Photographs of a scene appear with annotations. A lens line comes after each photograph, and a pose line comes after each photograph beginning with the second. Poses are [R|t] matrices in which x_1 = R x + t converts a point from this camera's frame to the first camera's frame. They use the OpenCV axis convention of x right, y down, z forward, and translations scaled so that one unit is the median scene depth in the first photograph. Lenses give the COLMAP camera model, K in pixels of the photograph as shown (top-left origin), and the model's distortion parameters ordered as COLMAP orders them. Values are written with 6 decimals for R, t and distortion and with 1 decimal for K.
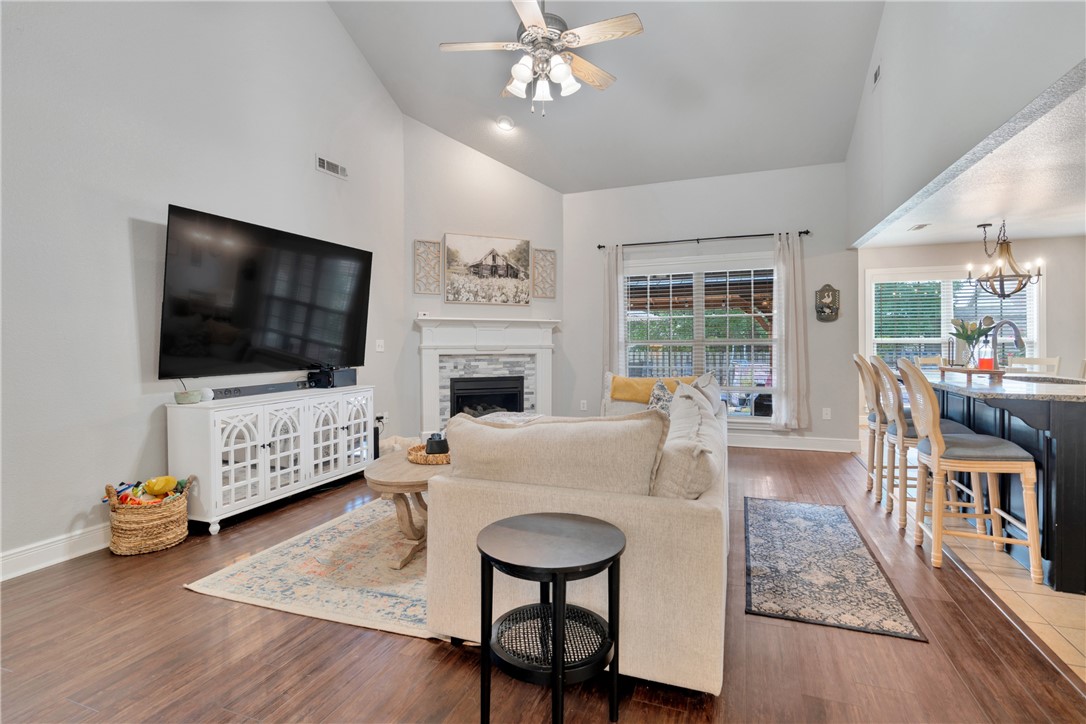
lens RADIAL K [[530.8, 0, 528.0], [0, 530.8, 347.3], [0, 0, 1]] dist [-0.004657, 0.002117]
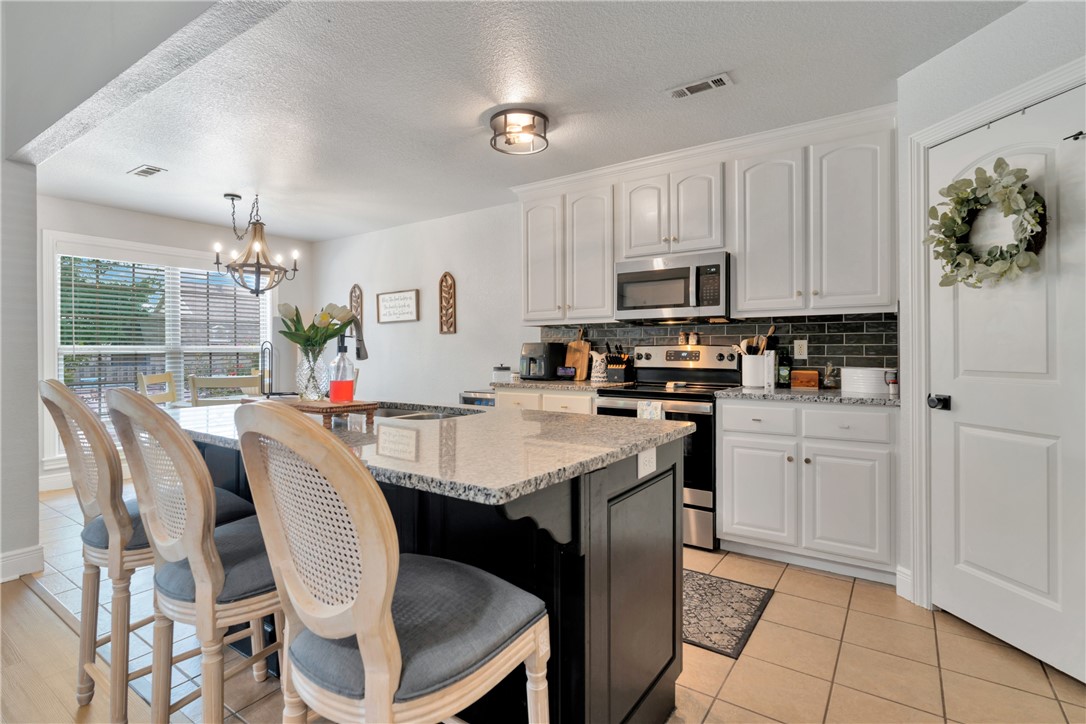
lens RADIAL K [[530.8, 0, 552.1], [0, 530.8, 348.7], [0, 0, 1]] dist [-0.004657, 0.002117]
pose [[0.219208, 0.005220, 0.975664, 0.244489], [0.012235, 0.999892, -0.008098, -0.002528], [-0.975602, 0.013713, 0.219120, 0.422589]]
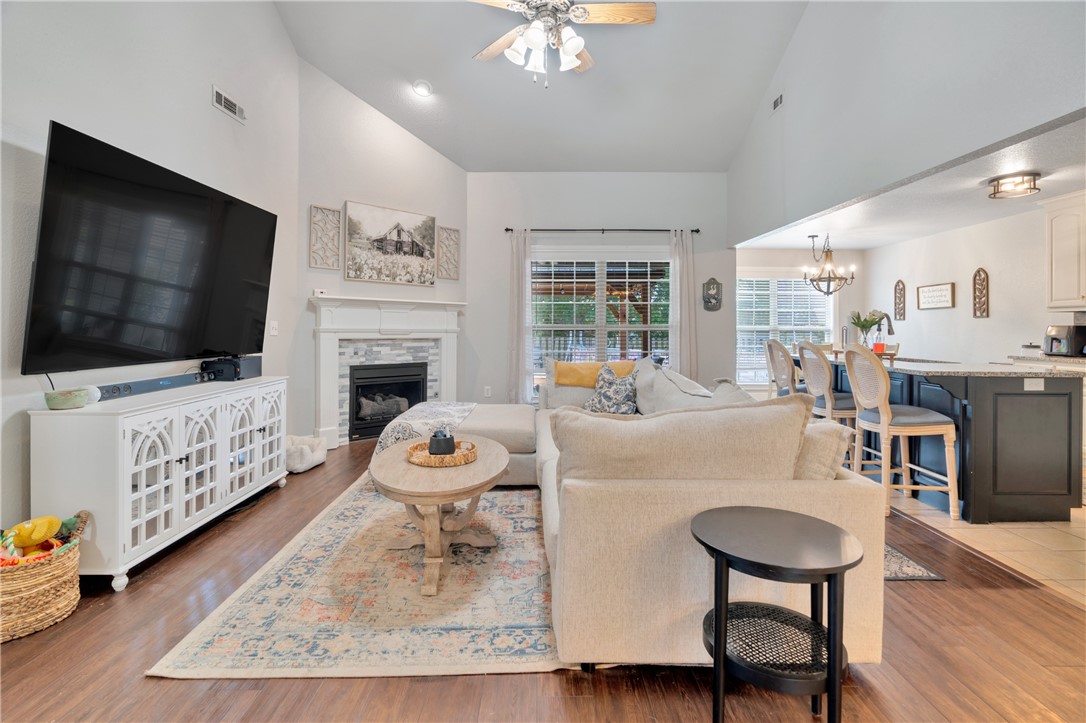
lens RADIAL K [[530.8, 0, 533.0], [0, 530.8, 325.2], [0, 0, 1]] dist [-0.004657, 0.002117]
pose [[0.932171, 0.011864, 0.361823, -0.214159], [-0.007418, 0.999879, -0.013674, 0.000983], [-0.361942, 0.010063, 0.932146, 0.083134]]
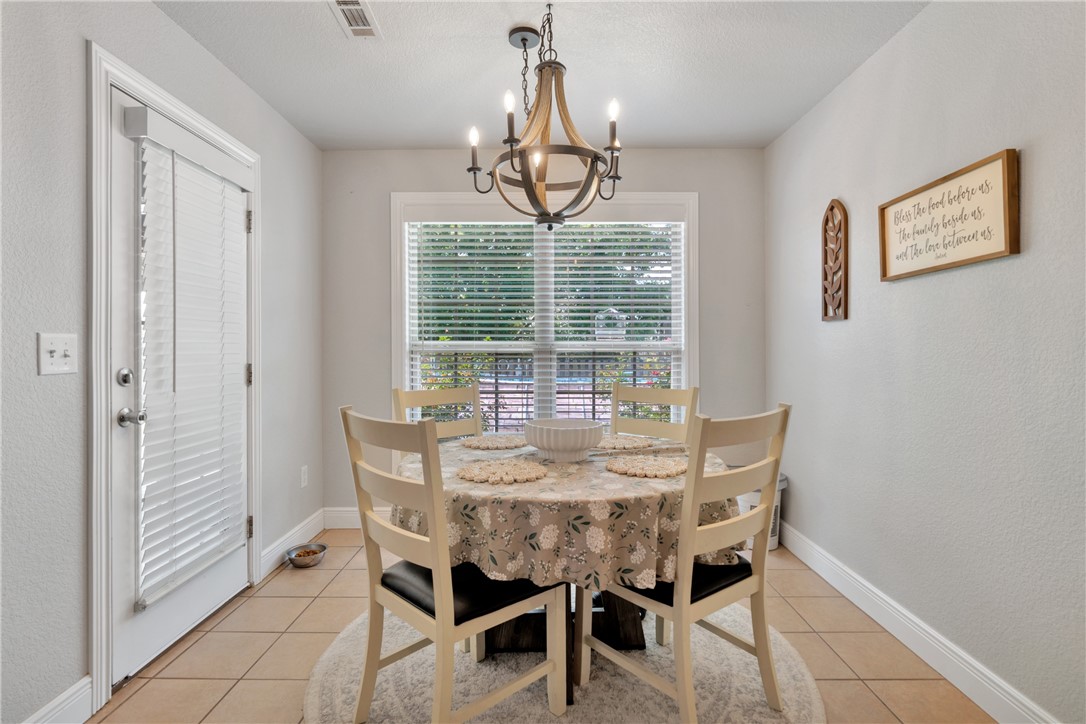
lens RADIAL K [[530.8, 0, 534.1], [0, 530.8, 353.3], [0, 0, 1]] dist [-0.004657, 0.002117]
pose [[0.938780, 0.003046, 0.344503, 0.783250], [-0.002704, 0.999995, -0.001474, -0.007927], [-0.344506, 0.000452, 0.938784, 0.688235]]
